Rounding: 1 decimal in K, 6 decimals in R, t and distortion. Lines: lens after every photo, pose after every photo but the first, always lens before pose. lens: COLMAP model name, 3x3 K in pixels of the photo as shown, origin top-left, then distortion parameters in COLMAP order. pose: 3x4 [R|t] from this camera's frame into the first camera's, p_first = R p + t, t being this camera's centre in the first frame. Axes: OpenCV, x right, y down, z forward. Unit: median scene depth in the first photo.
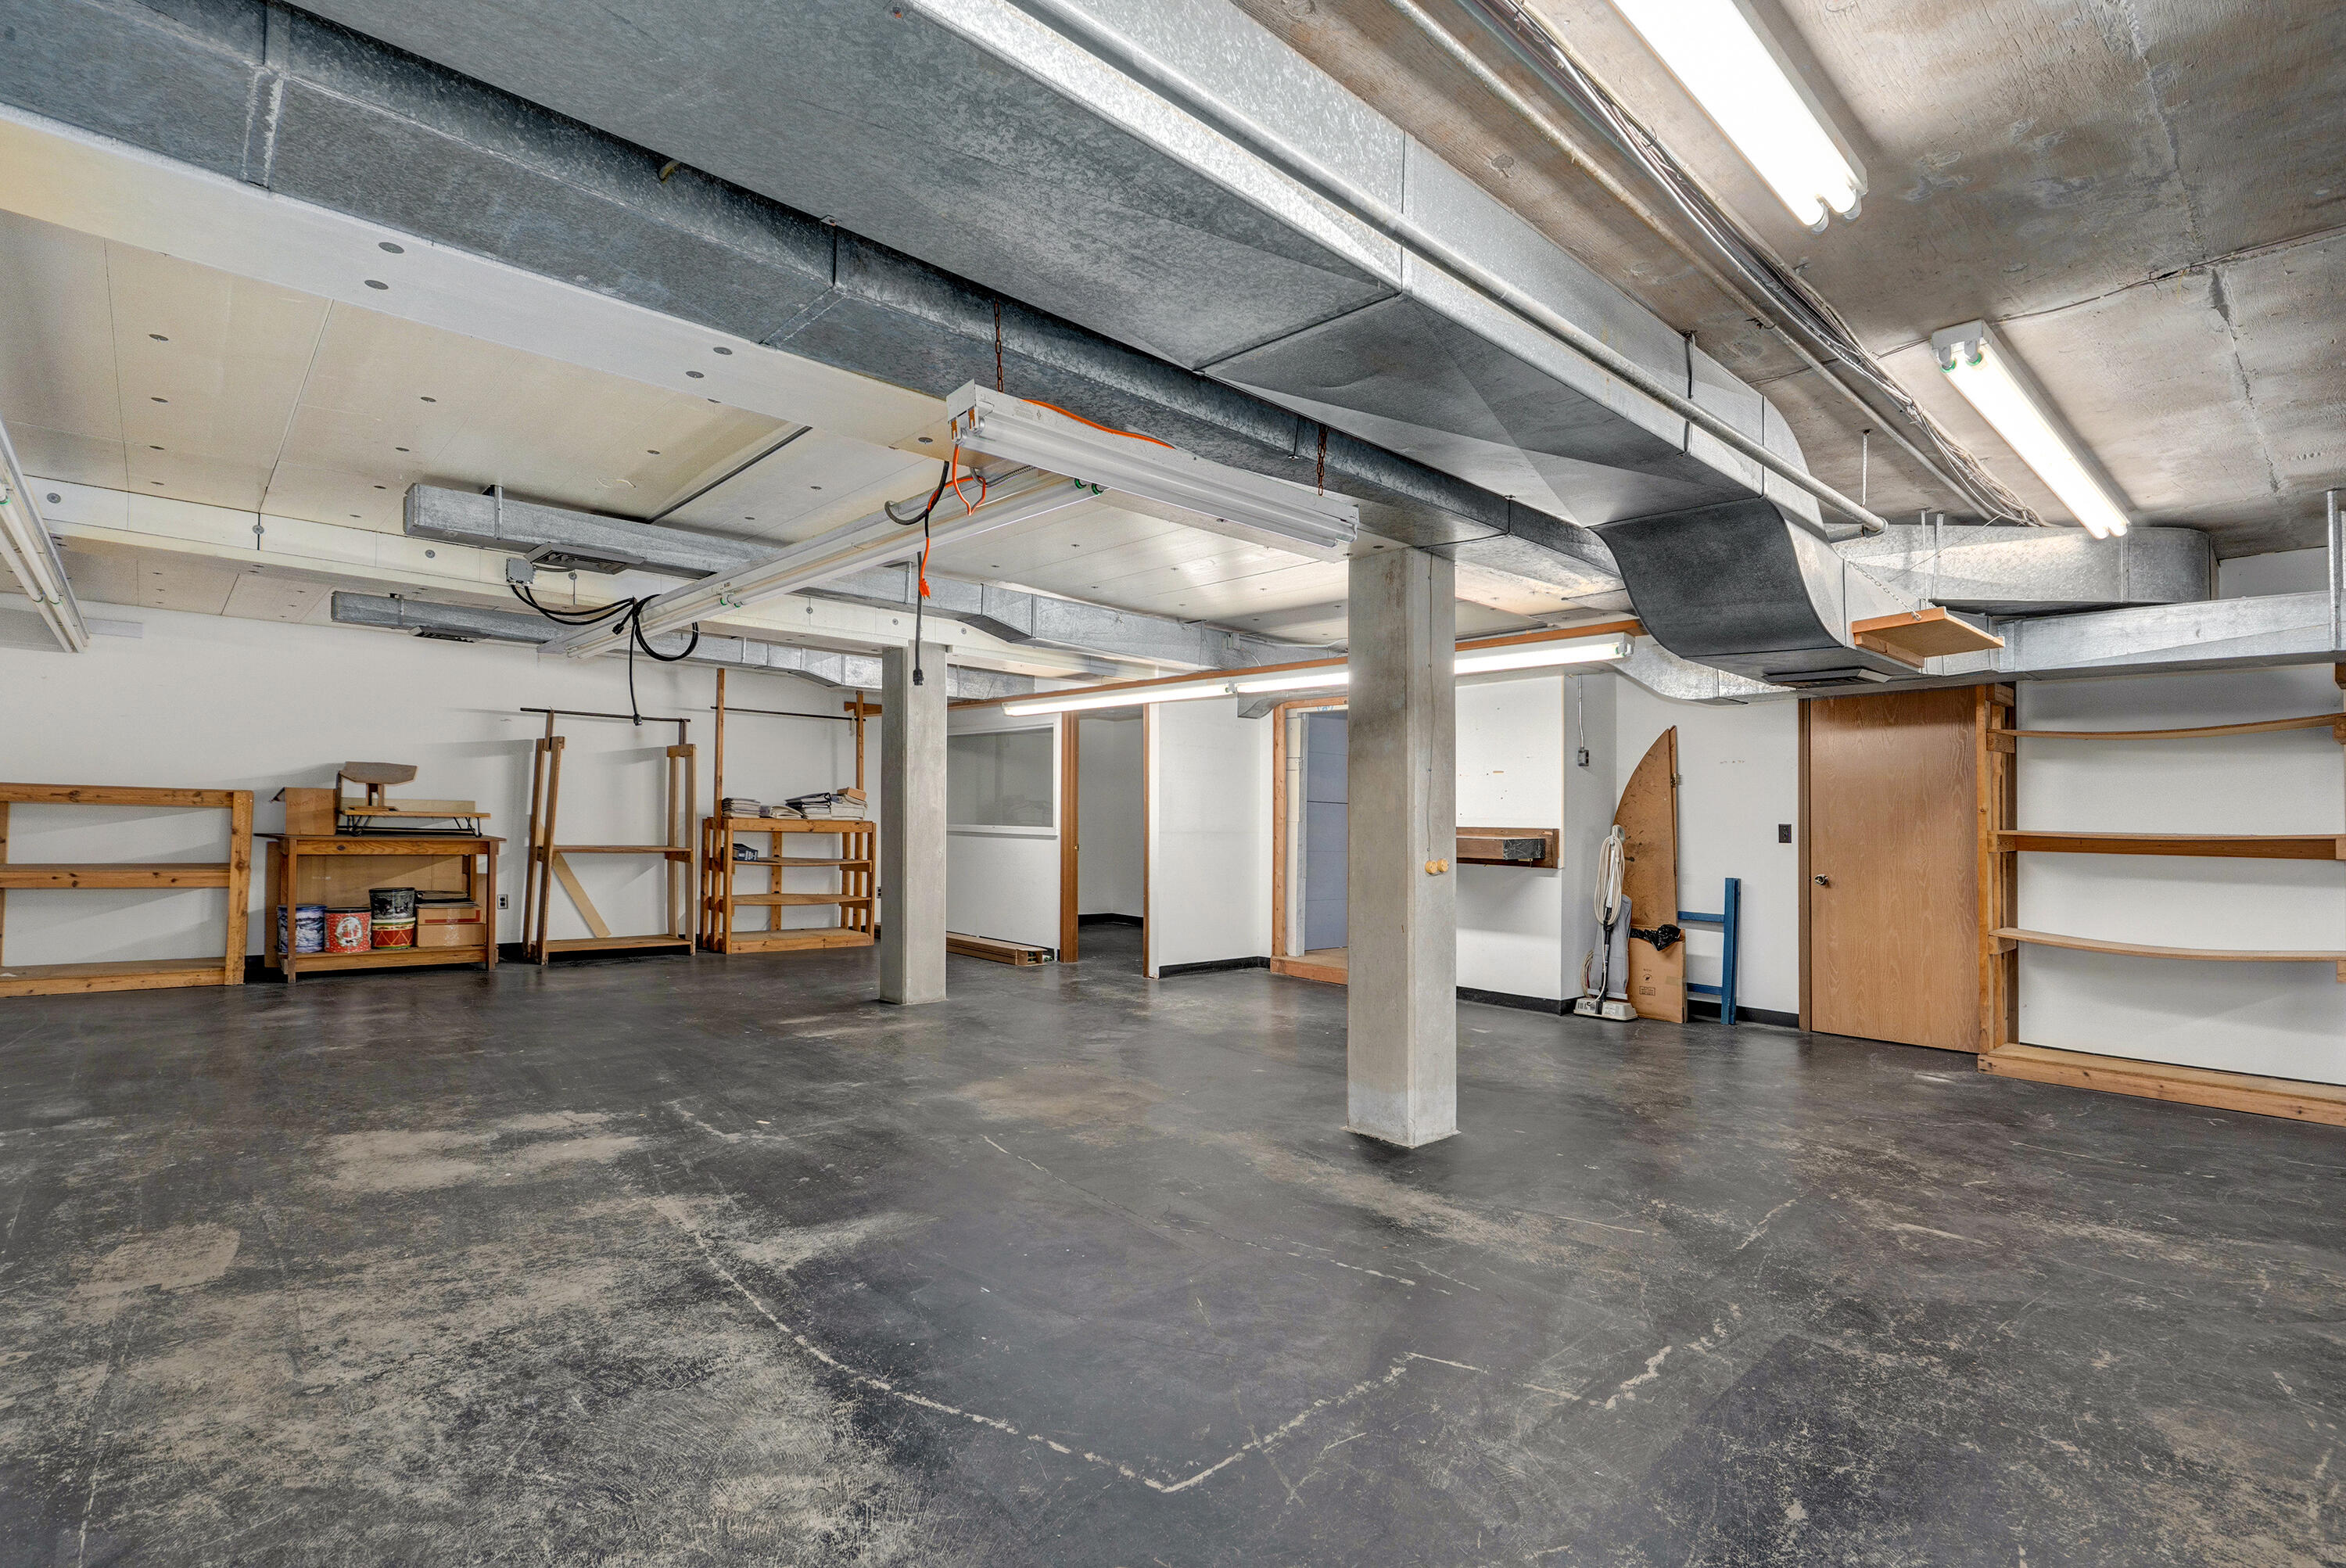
lens RADIAL K [[1093.4, 0, 1160.5], [0, 1093.4, 797.1], [0, 0, 1]] dist [-0.009205, 0.000630]
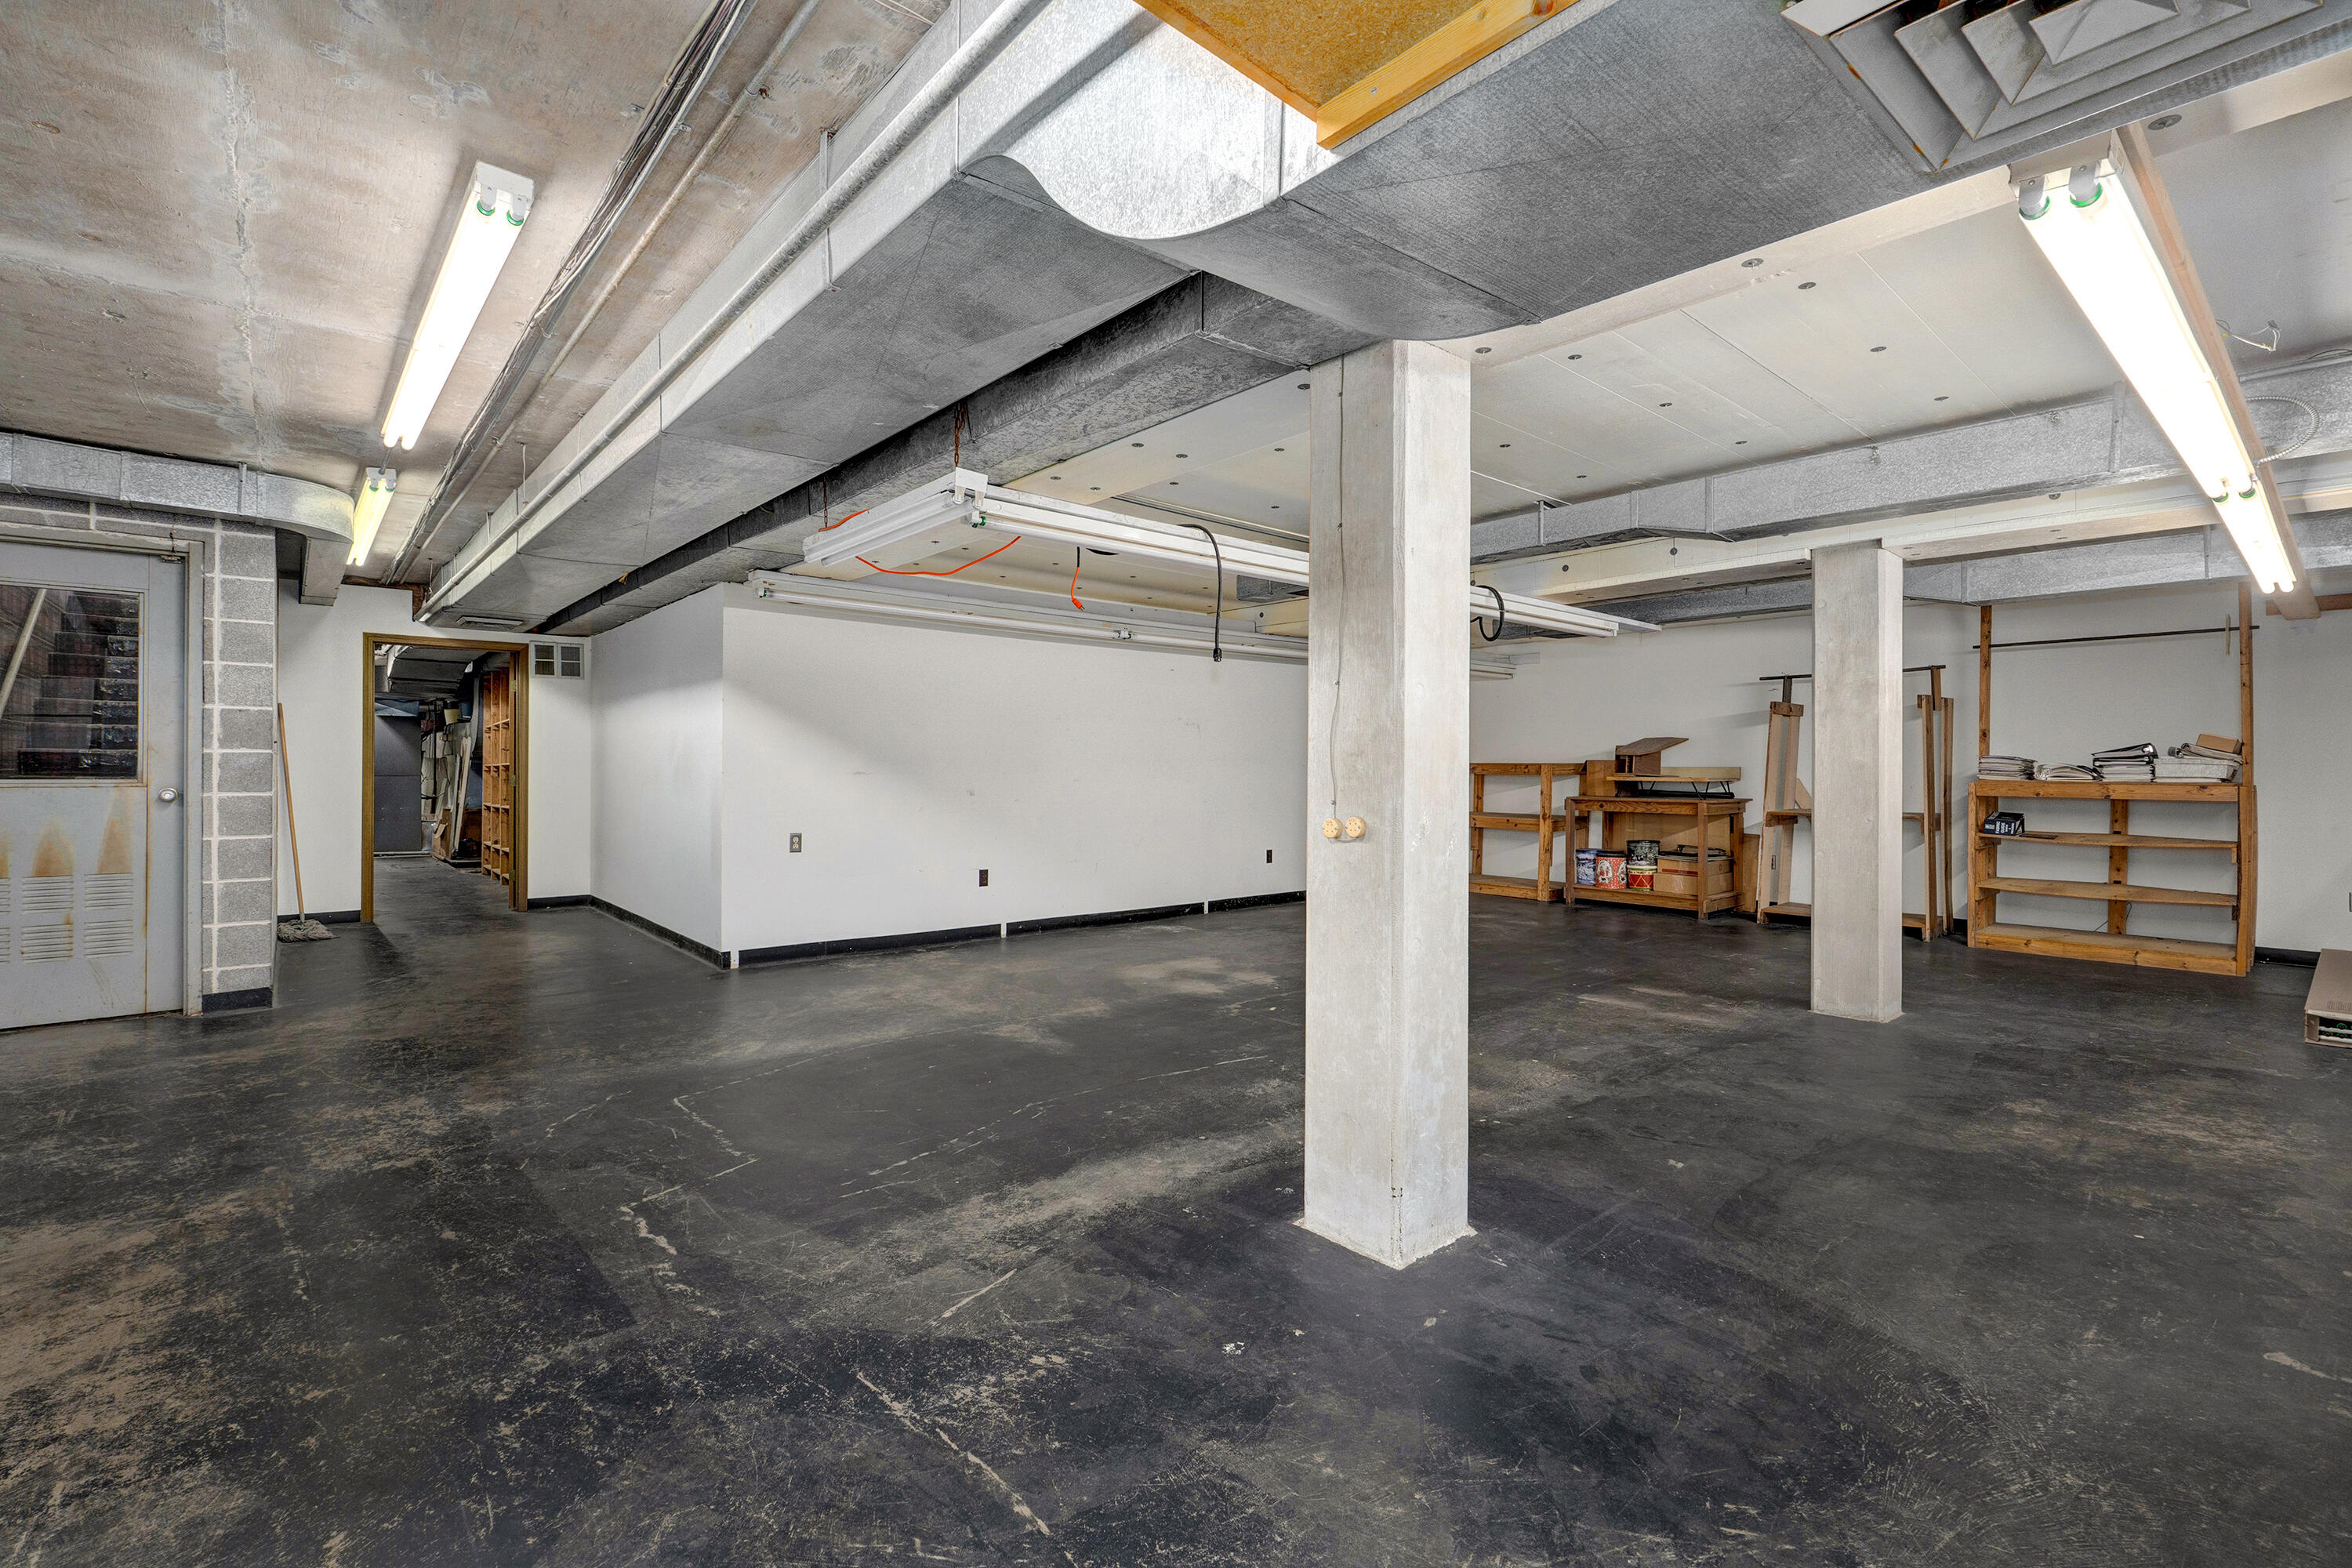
lens RADIAL K [[1065.5, 0, 1166.0], [0, 1065.5, 774.7], [0, 0, 1]] dist [-0.011321, -0.000167]
pose [[-0.034923, -0.016386, -0.999256, 1.215050], [0.013947, 0.999760, -0.016881, 0.055496], [0.999293, -0.014526, -0.034686, 1.244269]]
